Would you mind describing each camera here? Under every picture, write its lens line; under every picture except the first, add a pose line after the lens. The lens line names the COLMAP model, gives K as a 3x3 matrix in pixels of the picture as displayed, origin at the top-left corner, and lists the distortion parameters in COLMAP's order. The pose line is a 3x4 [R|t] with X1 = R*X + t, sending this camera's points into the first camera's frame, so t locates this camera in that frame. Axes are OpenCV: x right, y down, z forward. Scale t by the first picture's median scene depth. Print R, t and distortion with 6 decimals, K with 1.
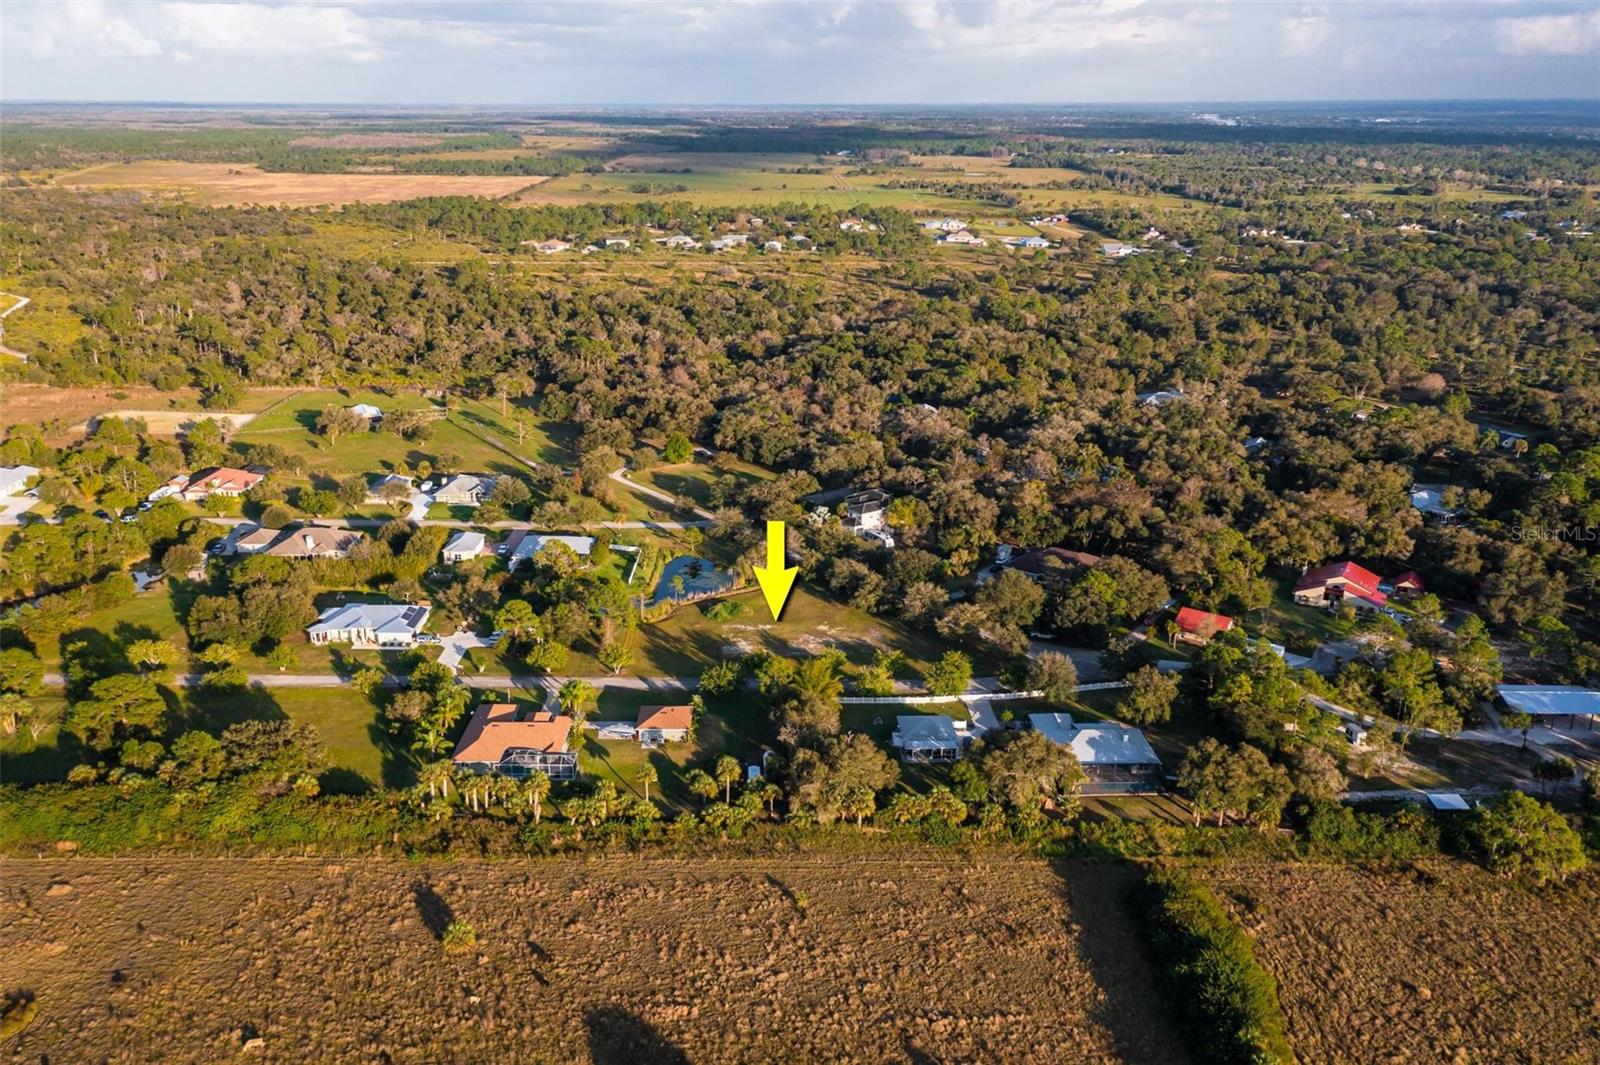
lens RADIAL K [[1319.6, 0, 785.6], [0, 1319.6, 536.6], [0, 0, 1]] dist [0.006306, 0.053784]
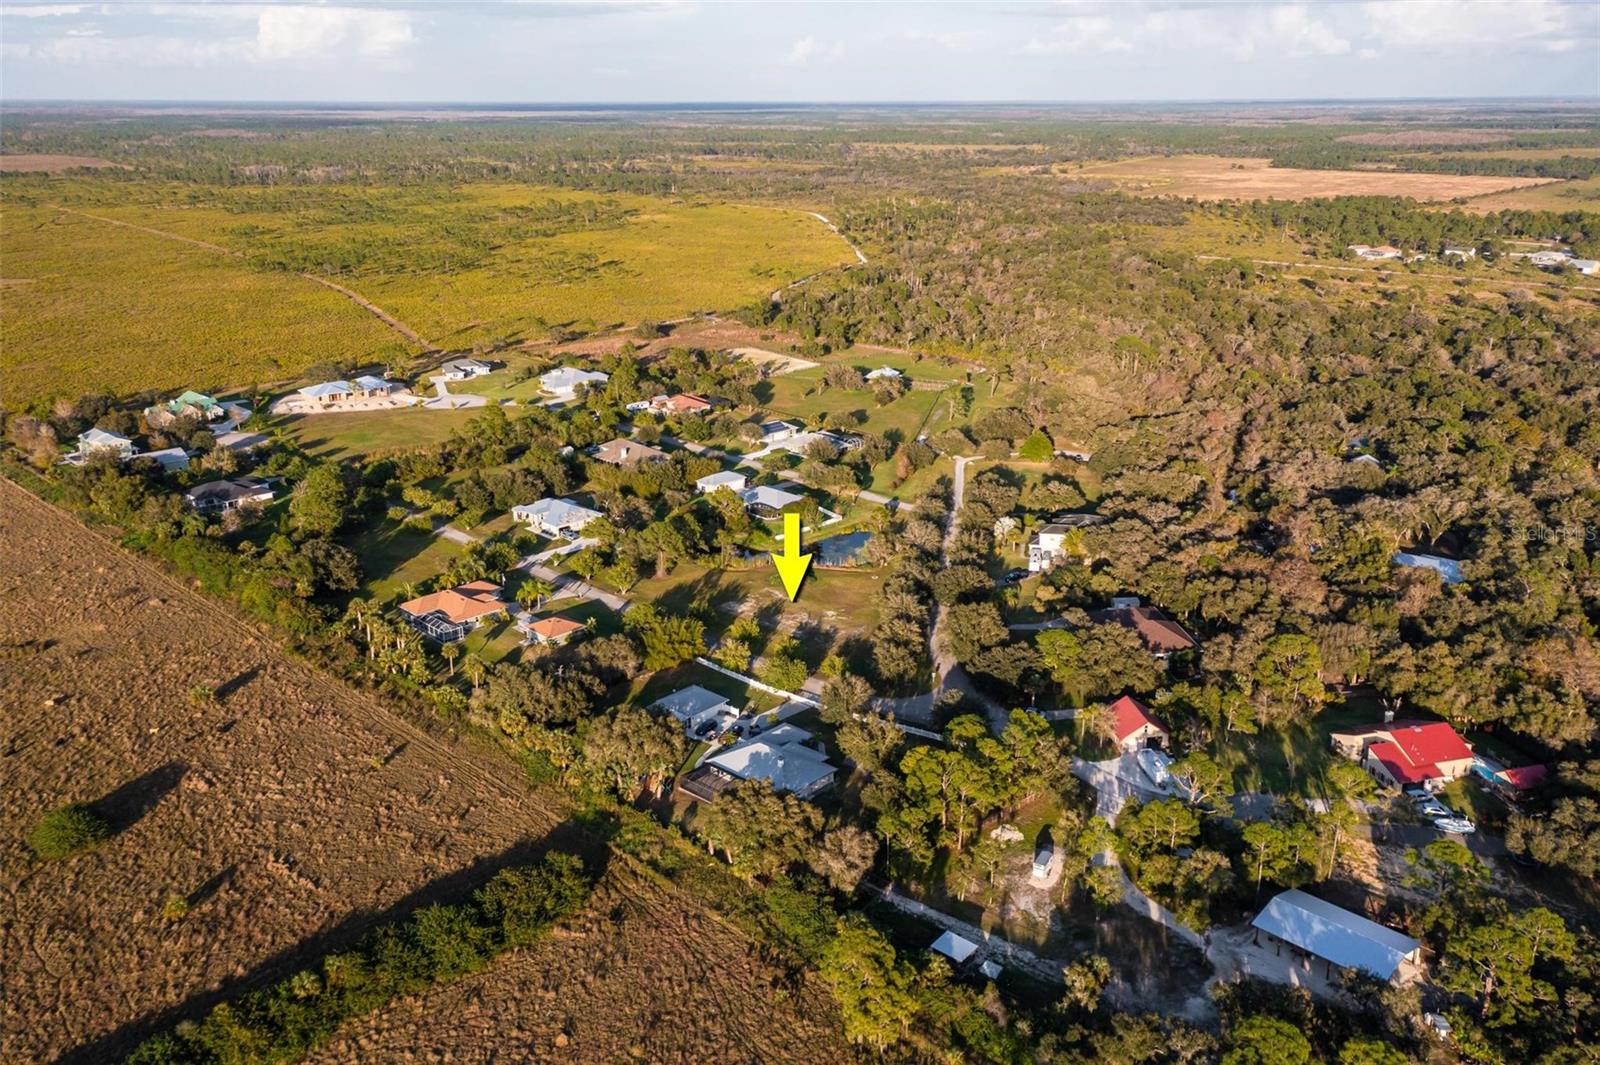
lens RADIAL K [[1323.6, 0, 836.7], [0, 1323.6, 529.0], [0, 0, 1]] dist [0.003804, 0.048332]
pose [[0.730295, 0.209897, -0.650086, 0.443104], [-0.211815, 0.974301, 0.076629, -0.047465], [0.649464, 0.081736, 0.755987, 0.141458]]
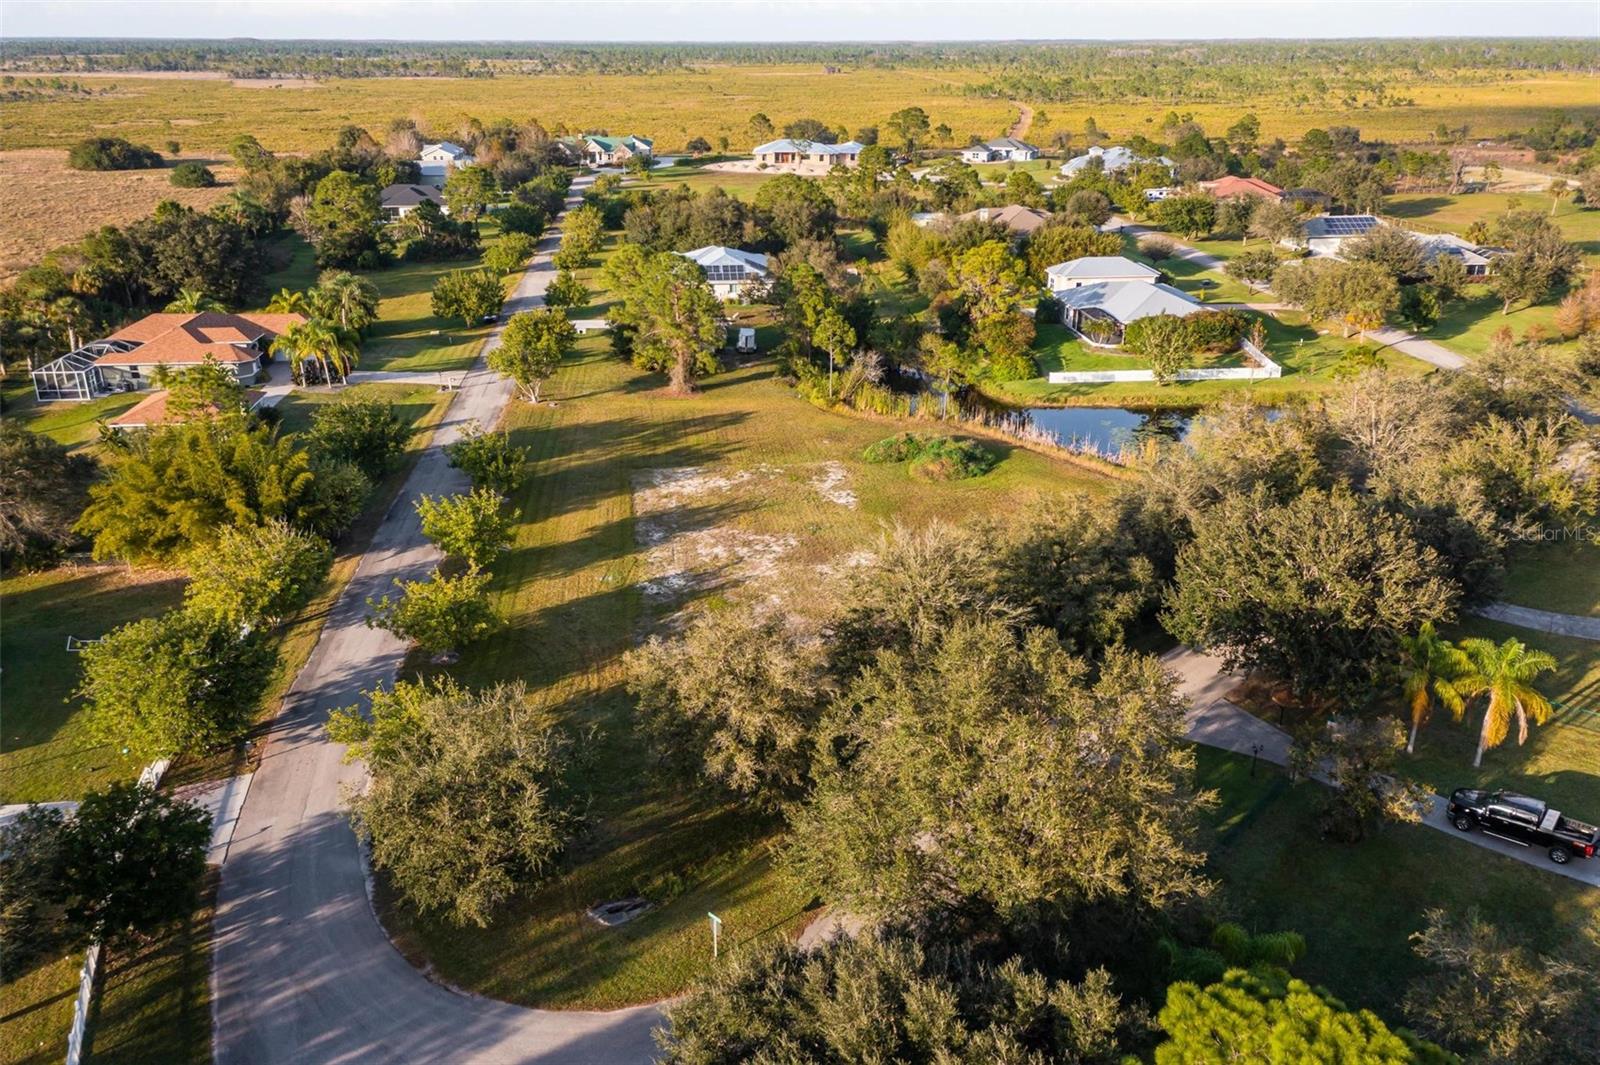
lens RADIAL K [[1320.3, 0, 790.2], [0, 1320.3, 535.3], [0, 0, 1]] dist [0.001282, 0.075998]
pose [[0.114348, 0.353590, -0.928385, 0.205714], [-0.310937, 0.900300, 0.304596, -0.017303], [0.943527, 0.253839, 0.212891, 0.588020]]
